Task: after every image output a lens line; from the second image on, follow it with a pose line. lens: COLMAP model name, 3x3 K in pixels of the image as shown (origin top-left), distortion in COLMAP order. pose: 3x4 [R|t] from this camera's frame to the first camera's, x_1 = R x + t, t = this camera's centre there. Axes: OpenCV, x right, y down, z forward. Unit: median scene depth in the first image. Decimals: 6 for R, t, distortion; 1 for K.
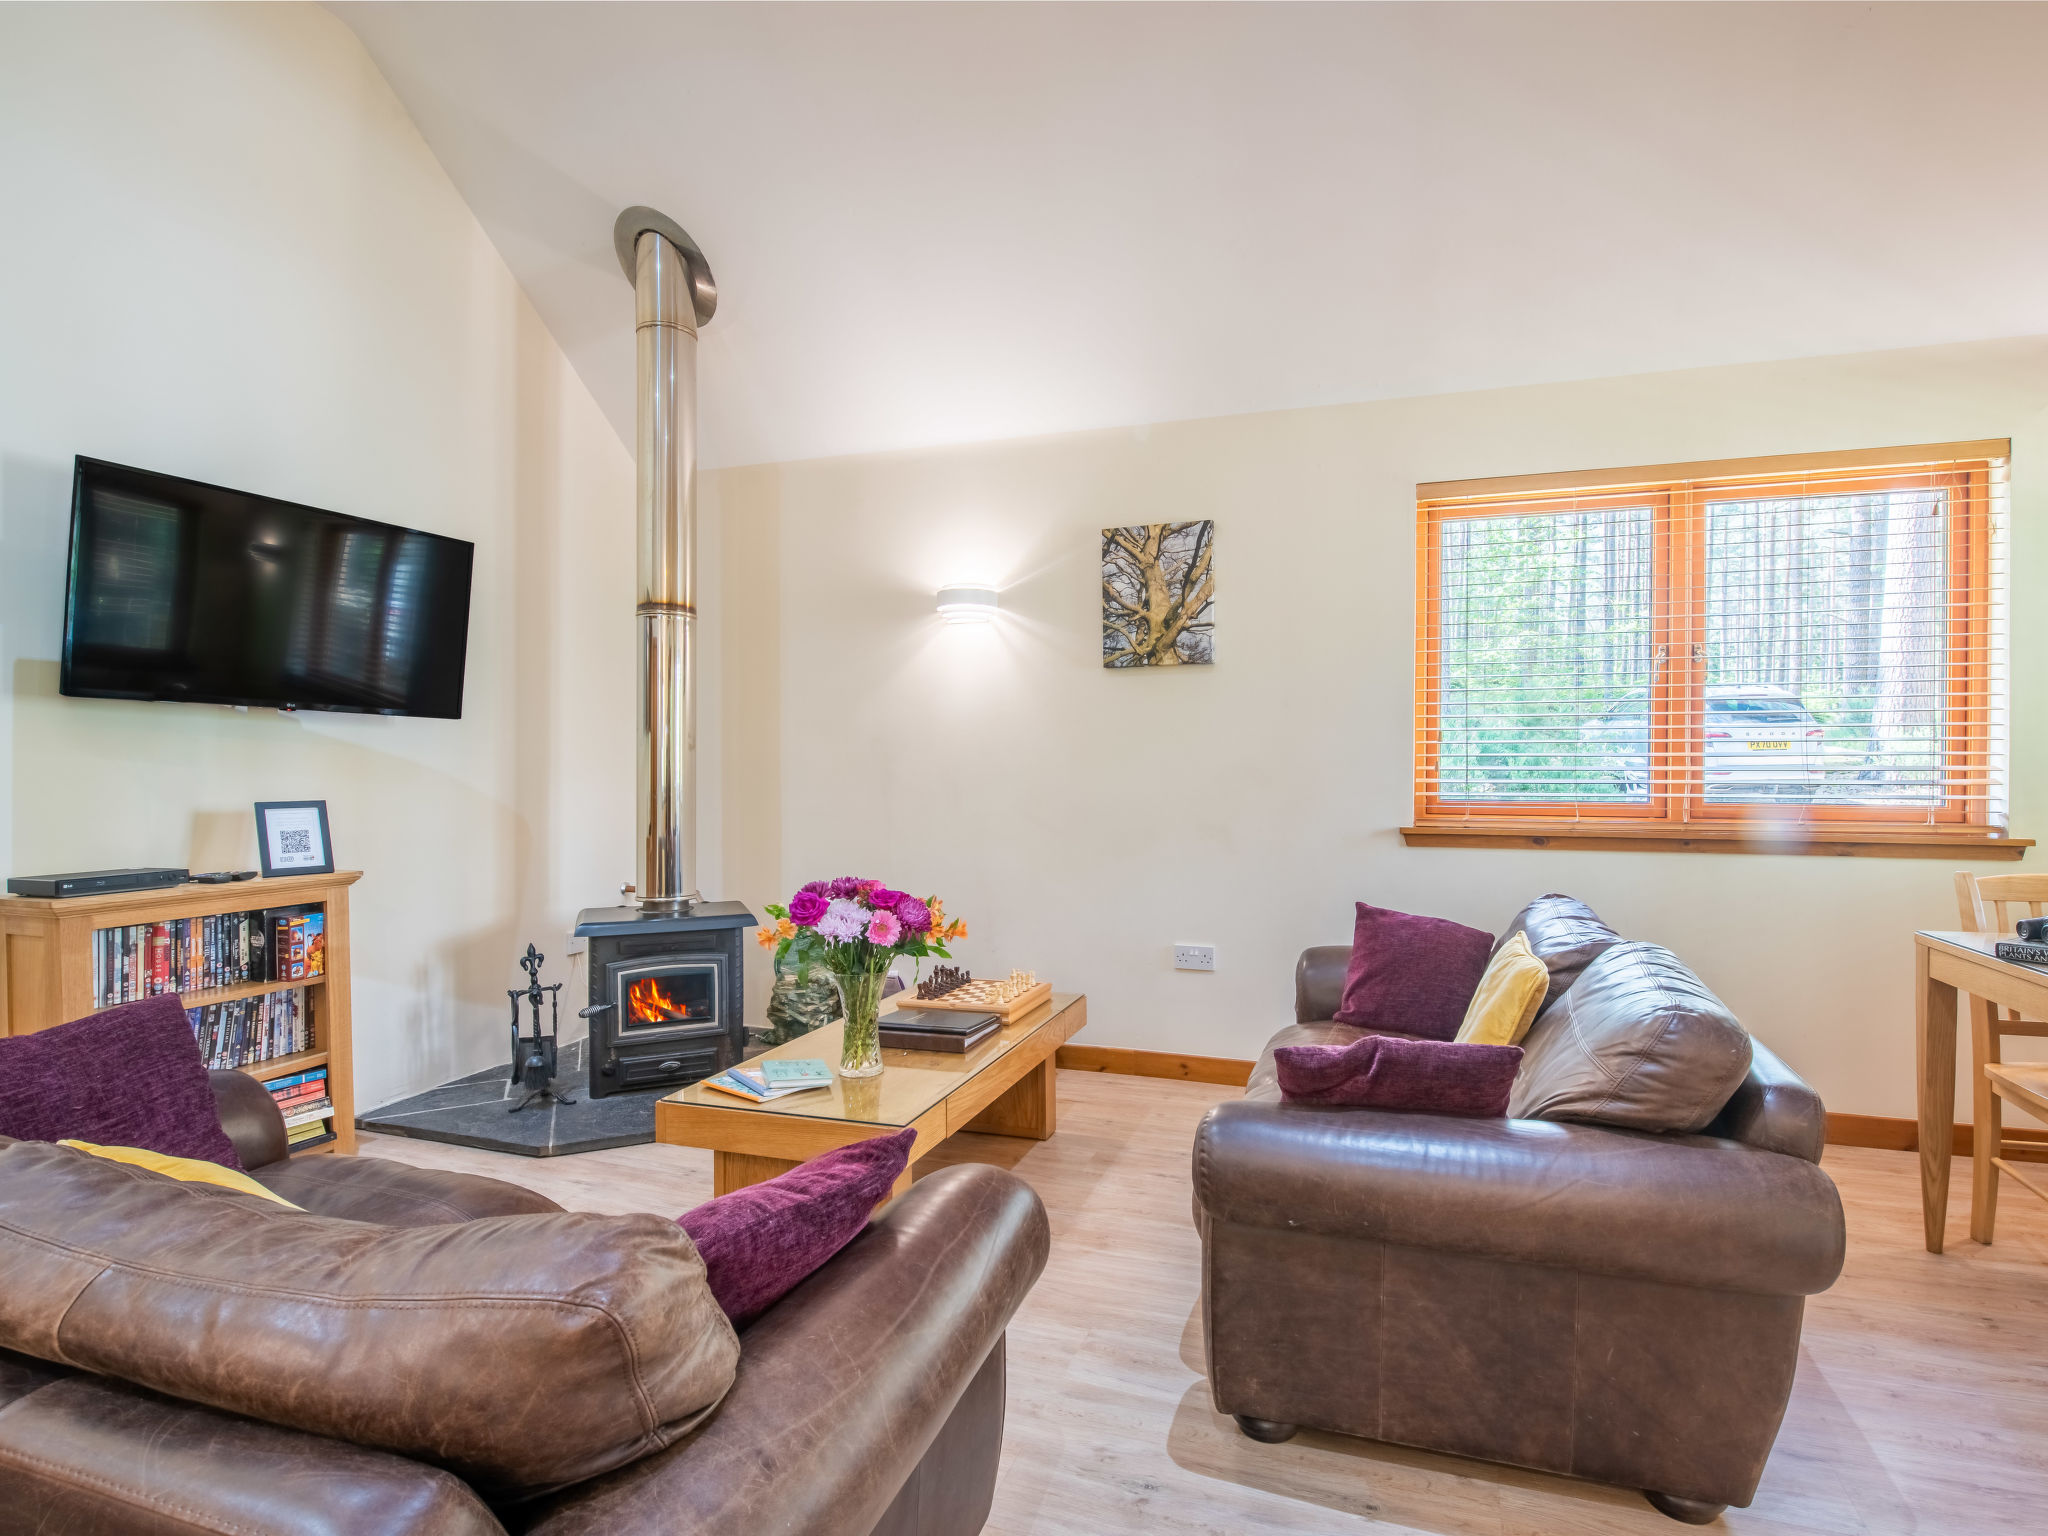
lens RADIAL K [[1022.6, 0, 1094.1], [0, 1022.6, 733.3], [0, 0, 1]] dist [-0.007307, -0.005332]
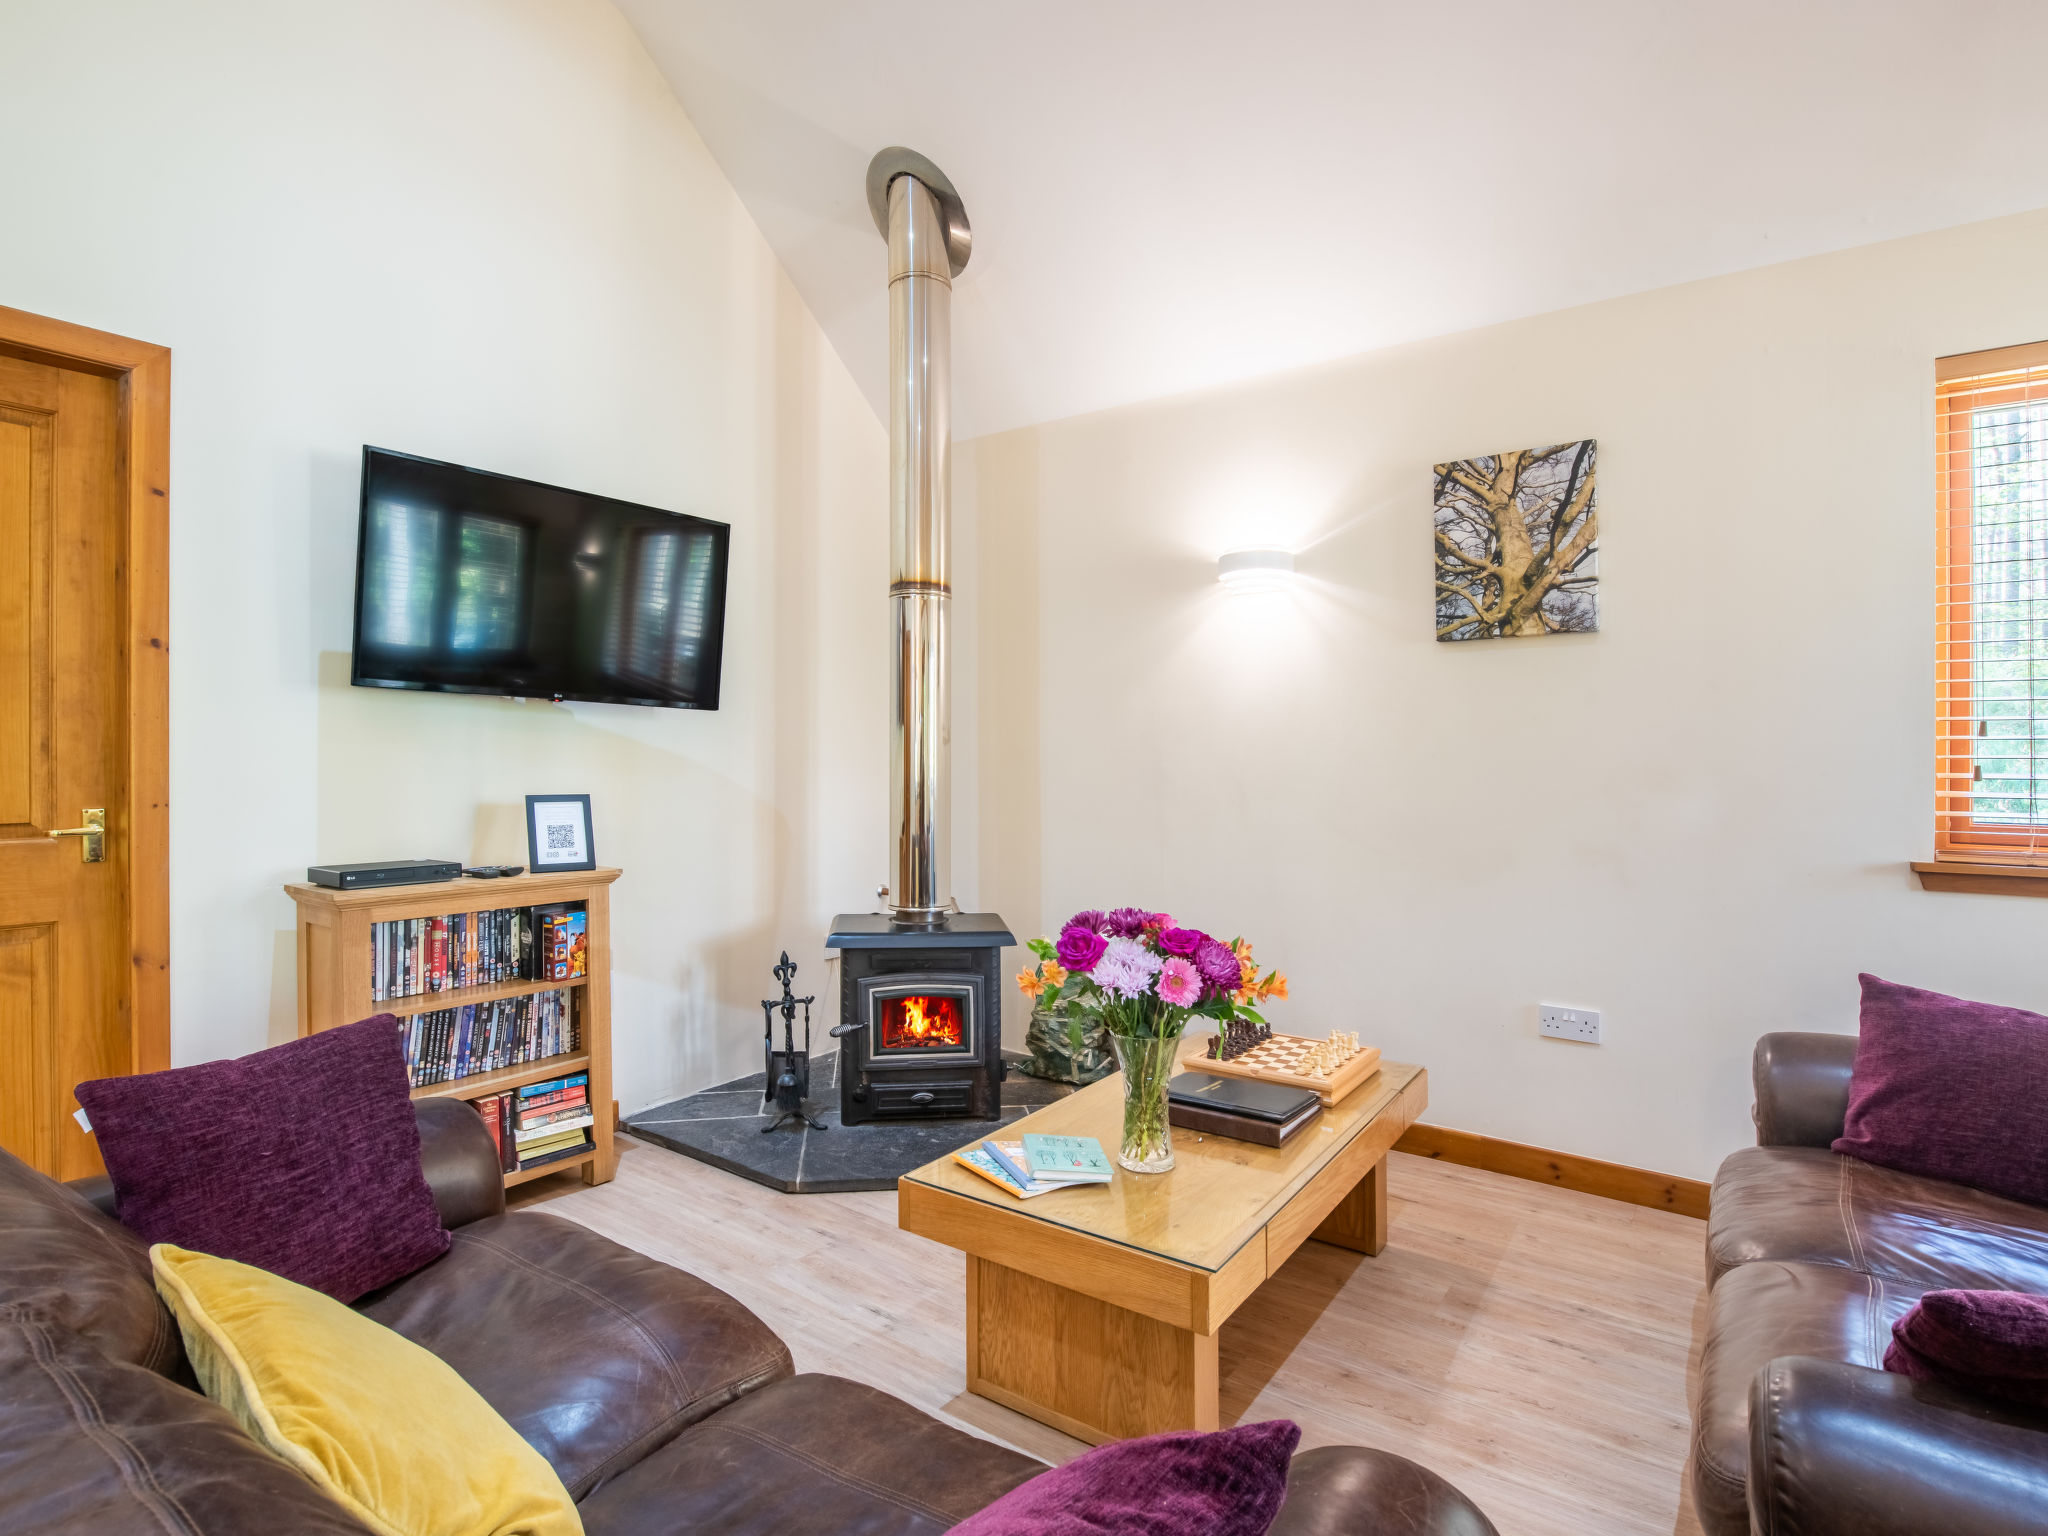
lens RADIAL K [[1062.9, 0, 969.2], [0, 1062.9, 736.6], [0, 0, 1]] dist [-0.013378, -0.000858]
pose [[0.935970, 0.001847, -0.352074, -0.063070], [0.000695, 0.999975, 0.007092, 0.004258], [0.352078, -0.006883, 0.935945, 0.181013]]
